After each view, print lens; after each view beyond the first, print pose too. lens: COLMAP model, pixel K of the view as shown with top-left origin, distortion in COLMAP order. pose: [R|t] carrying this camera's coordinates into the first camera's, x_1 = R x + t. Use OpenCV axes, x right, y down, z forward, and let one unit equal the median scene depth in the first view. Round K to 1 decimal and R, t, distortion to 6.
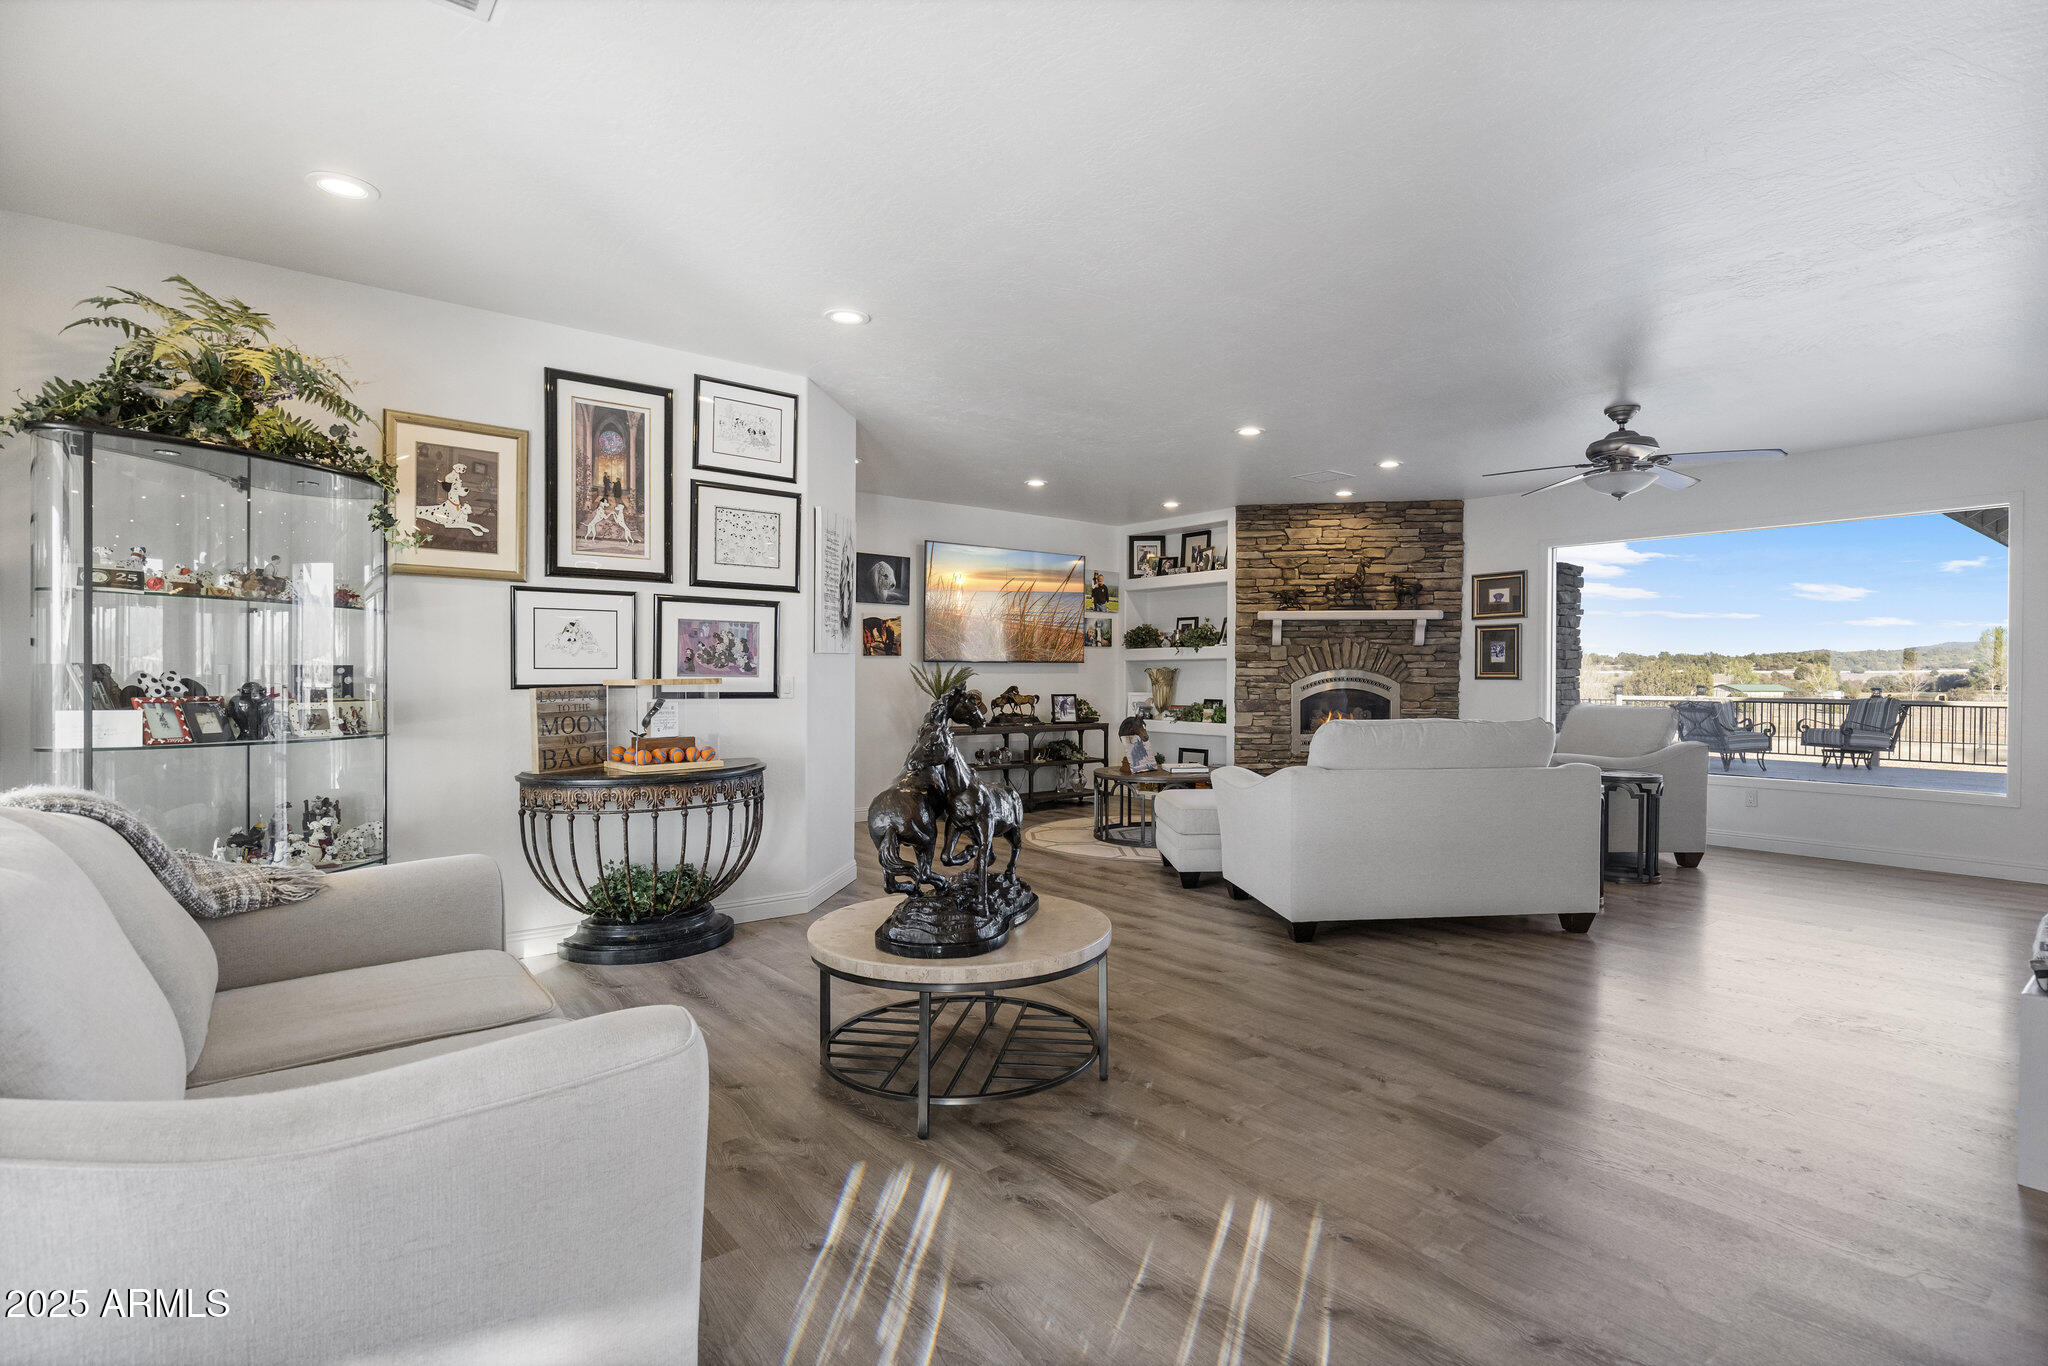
lens RADIAL K [[1069.6, 0, 1024.2], [0, 1069.6, 686.2], [0, 0, 1]] dist [0.000472, -0.000157]
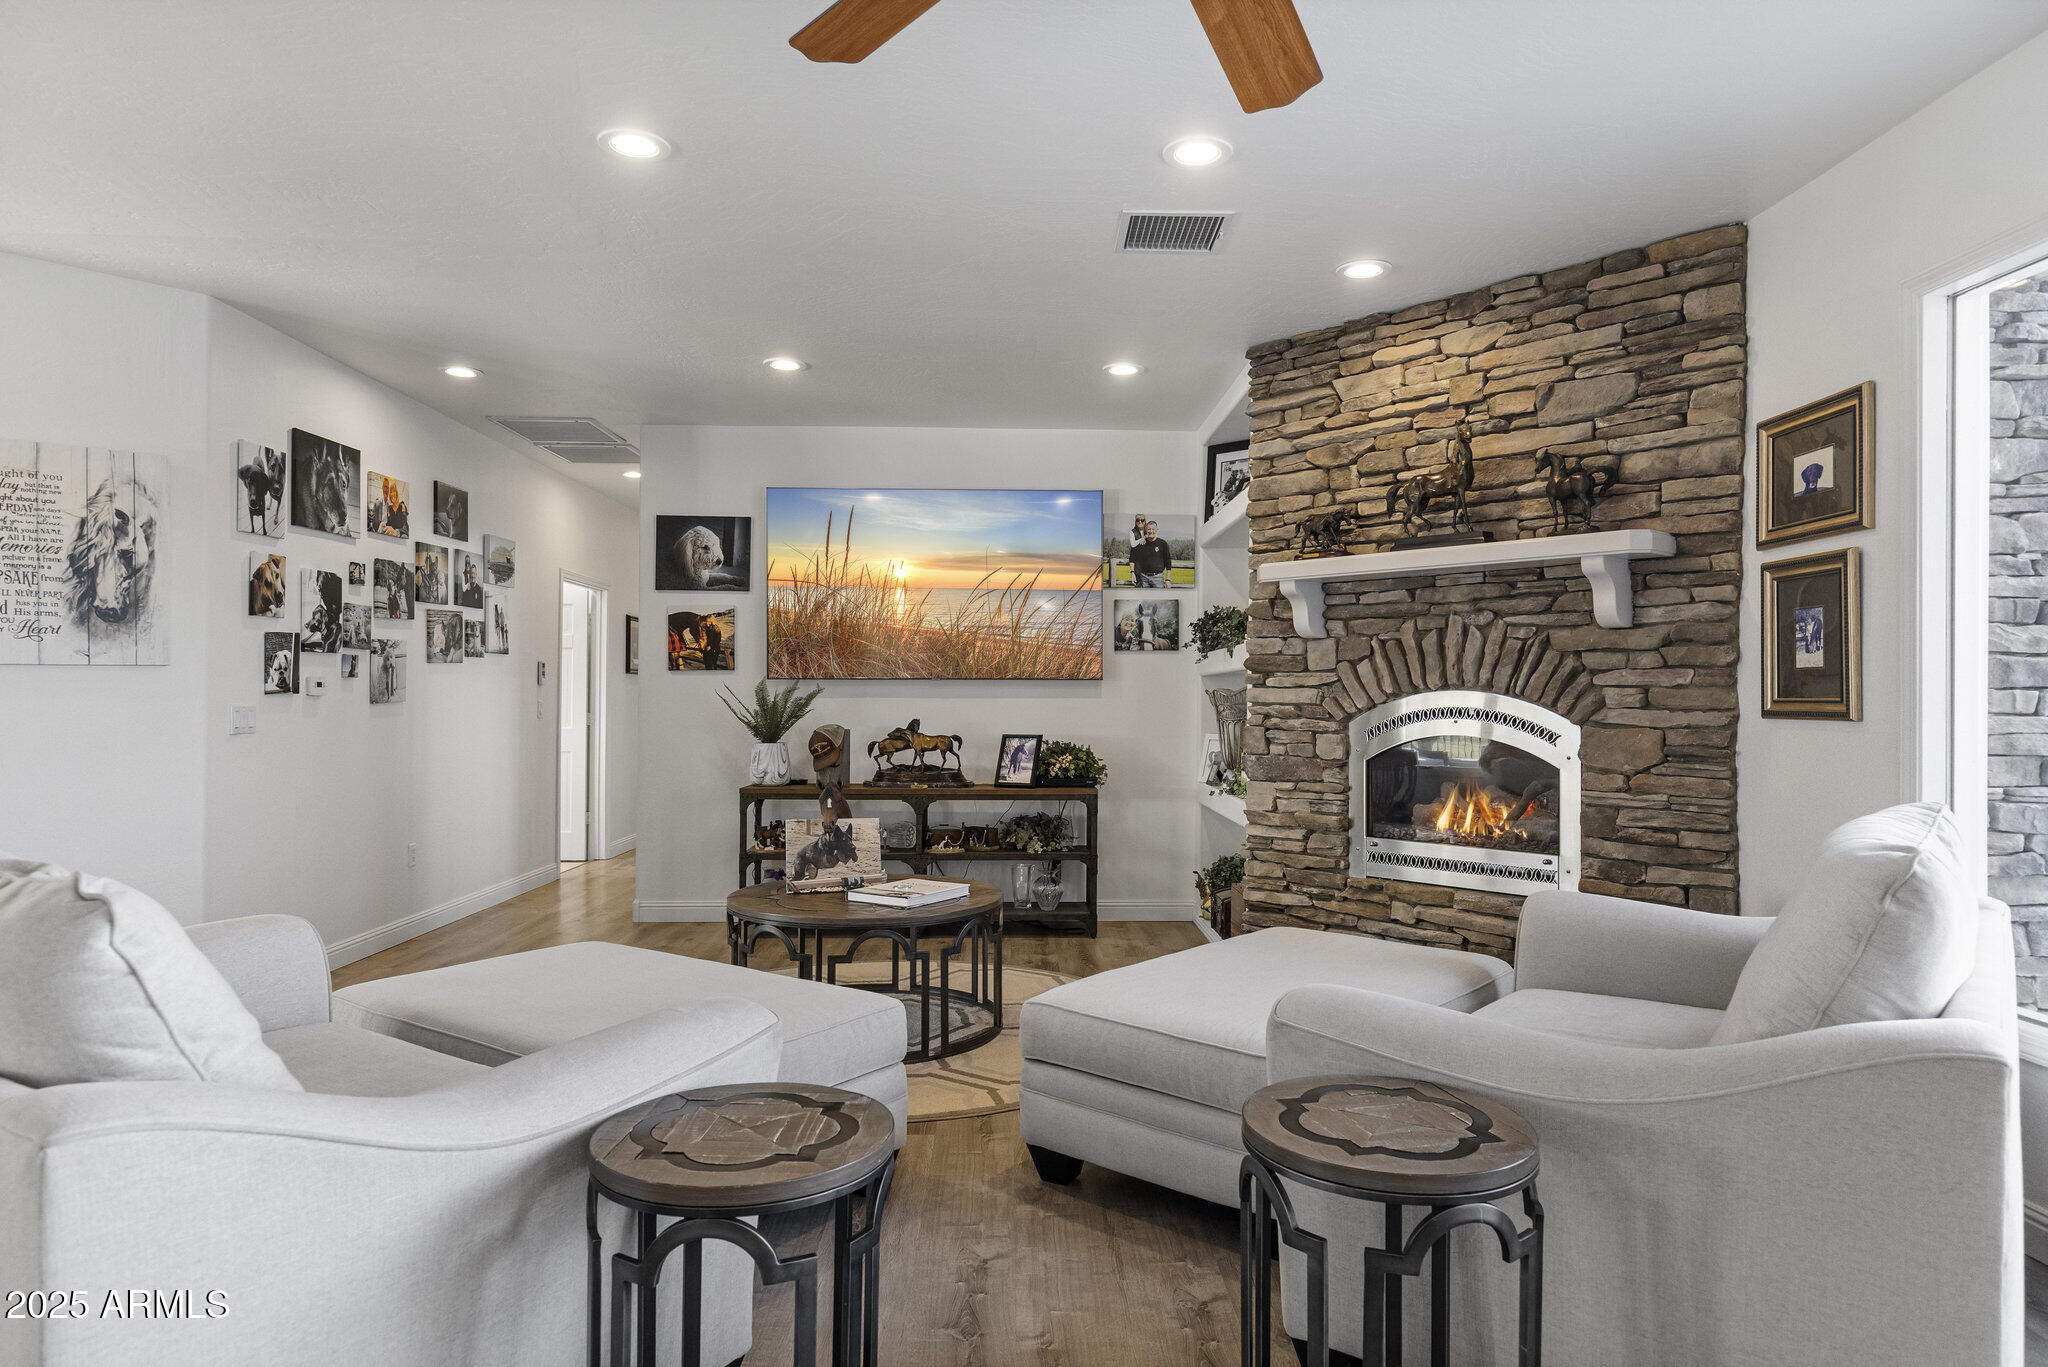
lens RADIAL K [[1233.4, 0, 1024.1], [0, 1233.4, 678.9], [0, 0, 1]] dist [0.000658, 0.000676]
pose [[0.778311, -0.007851, -0.627830, 0.479180], [-0.009579, 0.999657, -0.024375, -0.006753], [0.627806, 0.024986, 0.777969, 0.524090]]
